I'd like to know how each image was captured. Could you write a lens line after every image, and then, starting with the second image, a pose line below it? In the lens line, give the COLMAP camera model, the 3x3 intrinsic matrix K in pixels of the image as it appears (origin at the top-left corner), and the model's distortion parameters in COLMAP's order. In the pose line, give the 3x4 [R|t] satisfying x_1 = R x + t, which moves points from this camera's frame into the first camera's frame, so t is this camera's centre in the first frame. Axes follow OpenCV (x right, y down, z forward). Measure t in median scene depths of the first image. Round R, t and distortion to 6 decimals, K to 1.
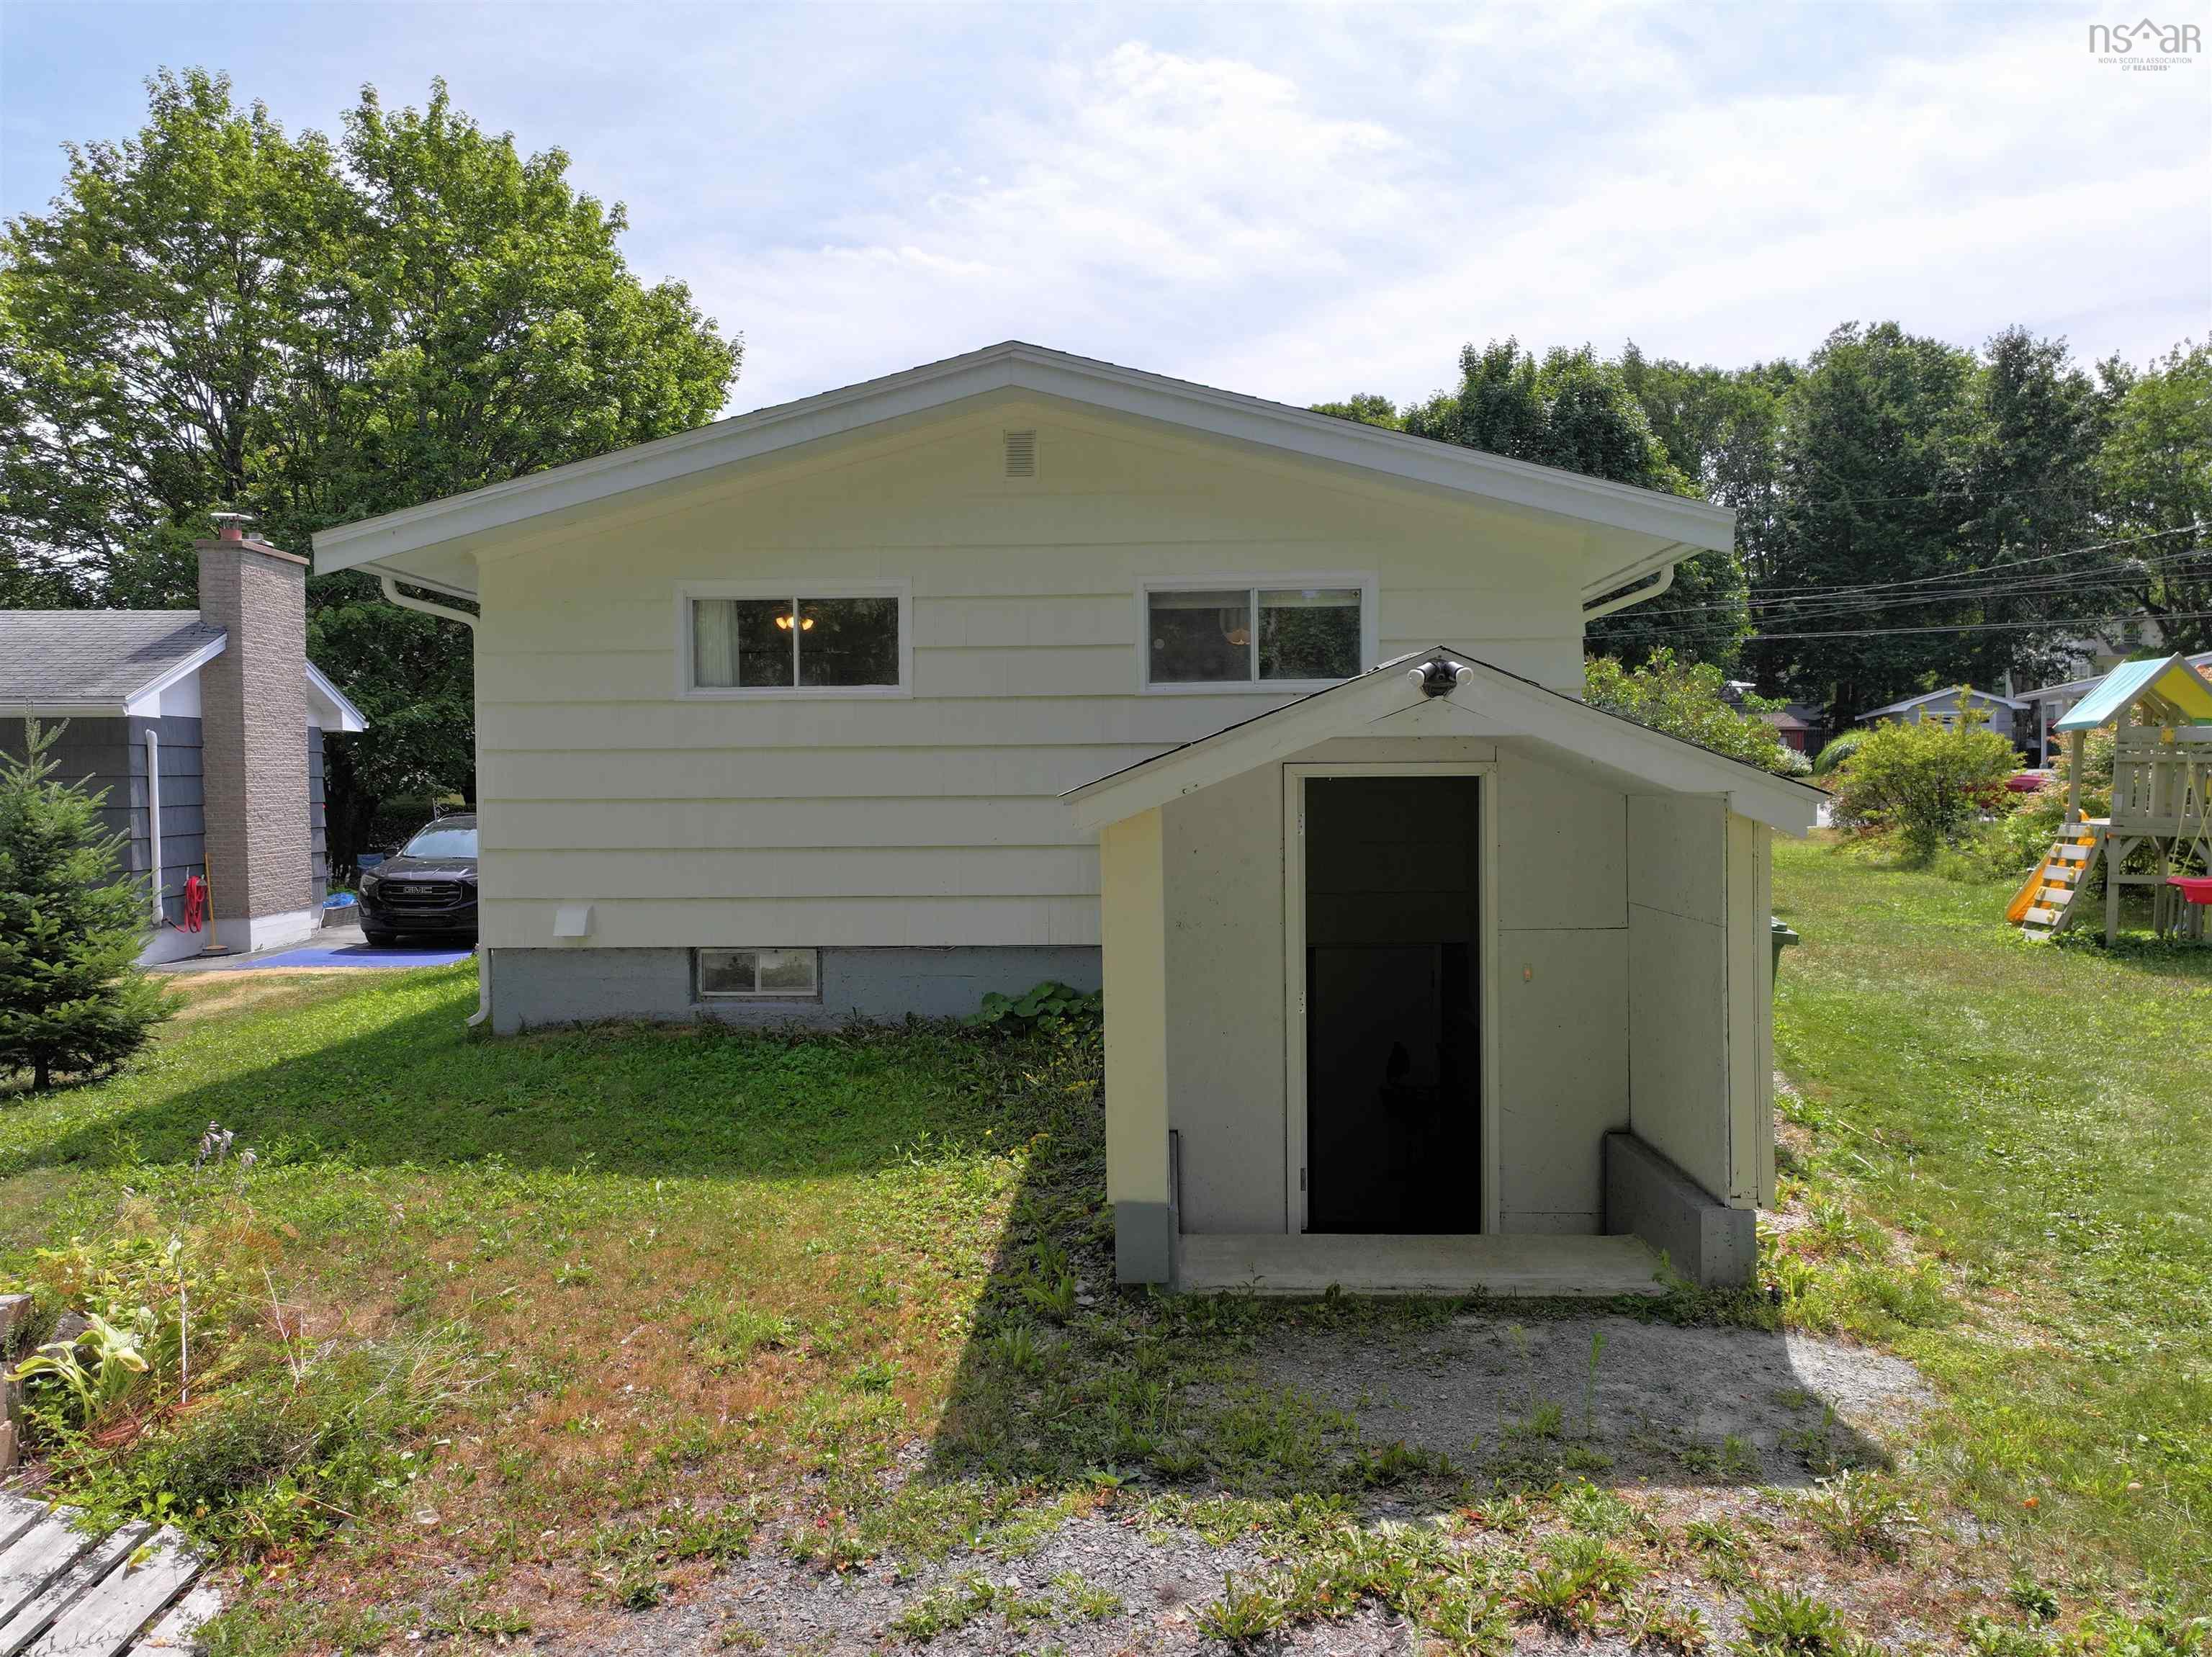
lens RADIAL K [[1565.3, 0, 1106.0], [0, 1565.3, 828.5], [0, 0, 1]] dist [0.006601, 0.003780]
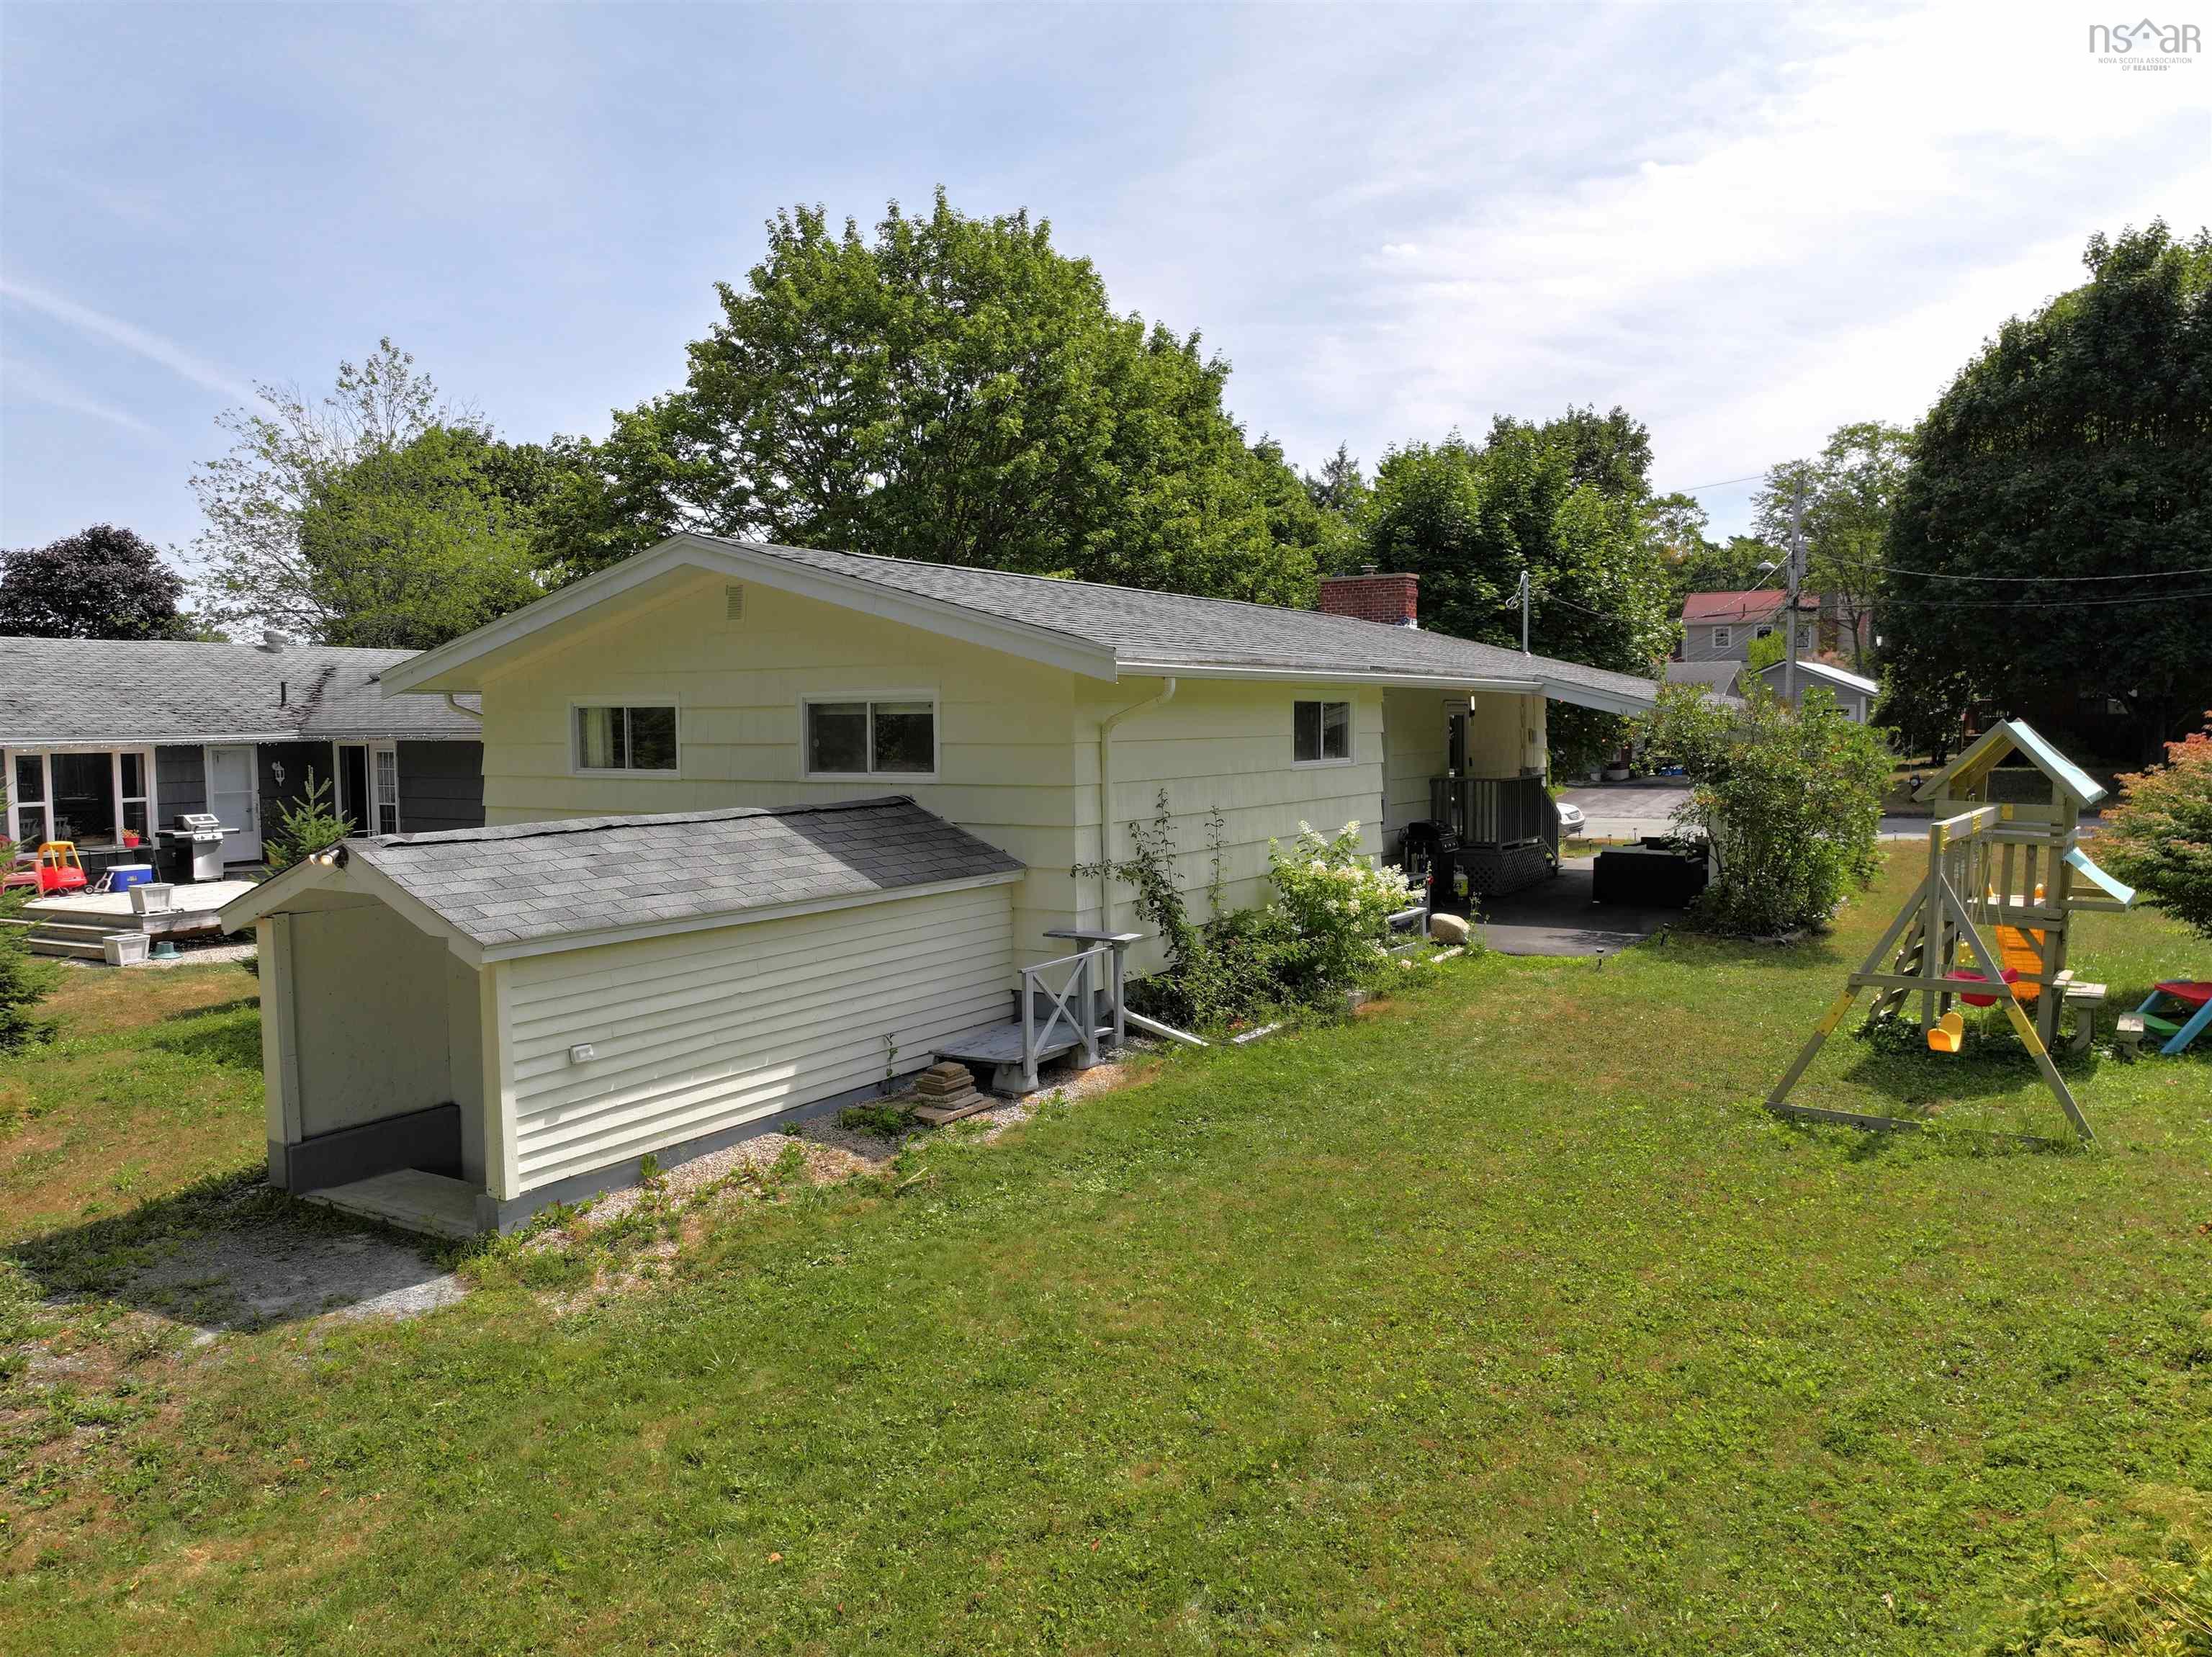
lens RADIAL K [[1565.3, 0, 1106.0], [0, 1565.3, 828.5], [0, 0, 1]] dist [0.006601, 0.003780]
pose [[0.863641, 0.037489, -0.502711, 0.914080], [-0.014101, 0.998637, 0.050247, -0.115287], [0.503910, -0.036306, 0.862993, -0.021204]]
